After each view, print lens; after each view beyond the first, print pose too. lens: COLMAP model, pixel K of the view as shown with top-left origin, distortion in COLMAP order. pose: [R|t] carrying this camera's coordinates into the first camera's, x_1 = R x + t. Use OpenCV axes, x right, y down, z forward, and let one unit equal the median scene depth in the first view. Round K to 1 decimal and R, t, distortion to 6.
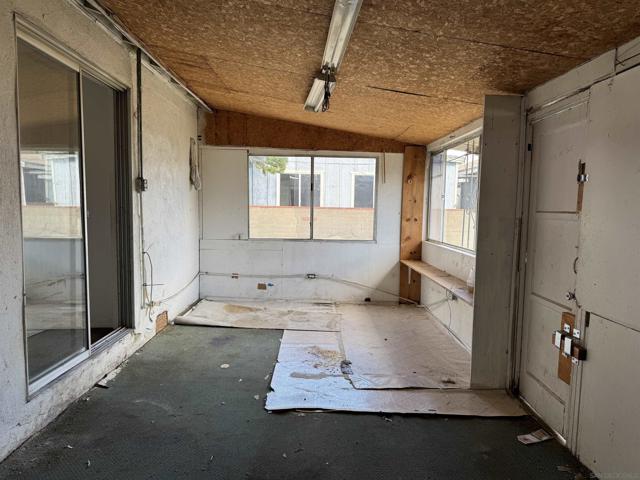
lens RADIAL K [[448.2, 0, 319.8], [0, 448.2, 242.0], [0, 0, 1]] dist [-0.011436, -0.006035]
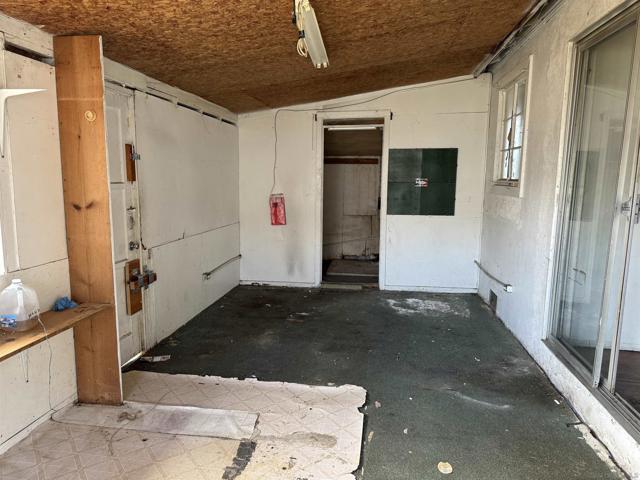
lens RADIAL K [[448.2, 0, 319.9], [0, 448.2, 241.8], [0, 0, 1]] dist [-0.011436, -0.006035]
pose [[-0.987353, -0.057830, 0.147615, -0.139621], [-0.023814, 0.974633, 0.222540, -0.163423], [-0.156740, 0.216210, -0.963683, 1.800352]]
